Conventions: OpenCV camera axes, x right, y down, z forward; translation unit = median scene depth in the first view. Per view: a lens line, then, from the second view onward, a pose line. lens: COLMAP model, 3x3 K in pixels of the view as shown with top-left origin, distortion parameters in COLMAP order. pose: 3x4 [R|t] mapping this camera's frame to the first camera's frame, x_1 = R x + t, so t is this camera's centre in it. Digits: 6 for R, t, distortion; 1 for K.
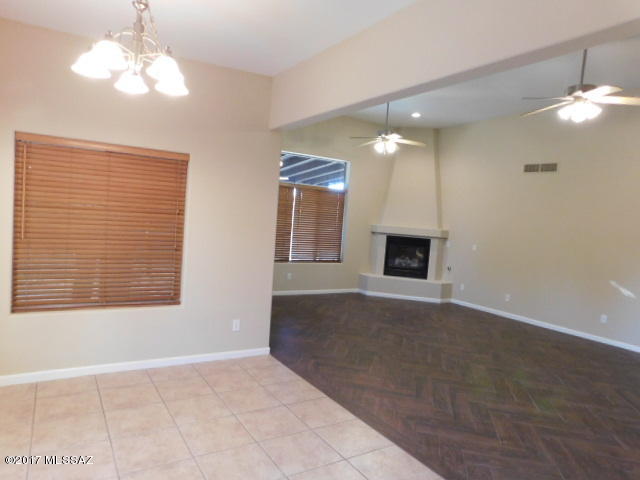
lens RADIAL K [[434.0, 0, 320.0], [0, 434.0, 240.0], [0, 0, 1]] dist [-0.014499, 0.000717]
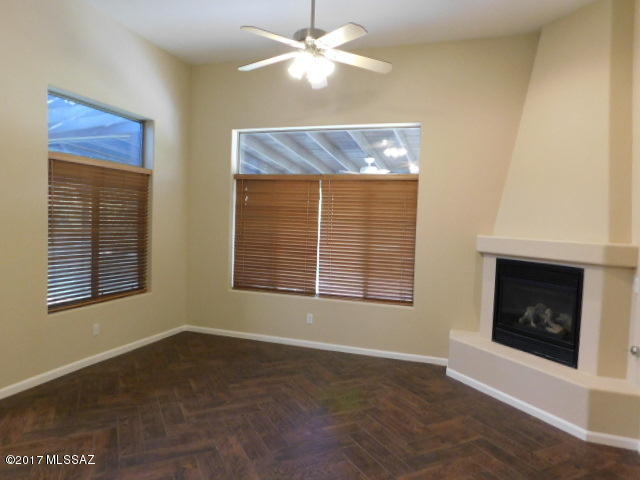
lens RADIAL K [[434.0, 0, 320.0], [0, 434.0, 240.0], [0, 0, 1]] dist [-0.014499, 0.000717]
pose [[0.637435, -0.015896, -0.770340, 0.407402], [-0.032228, 0.998362, -0.047269, -0.001942], [0.769830, 0.054958, 0.635879, 0.560774]]
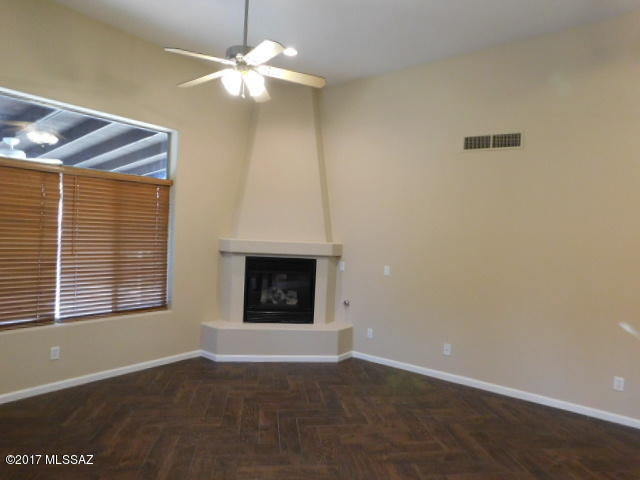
lens RADIAL K [[434.0, 0, 320.0], [0, 434.0, 240.0], [0, 0, 1]] dist [-0.014499, 0.000717]
pose [[0.936259, -0.039456, 0.349088, 0.041536], [0.045842, 0.998898, -0.010048, -0.023479], [-0.348307, 0.025410, 0.937036, 0.407951]]
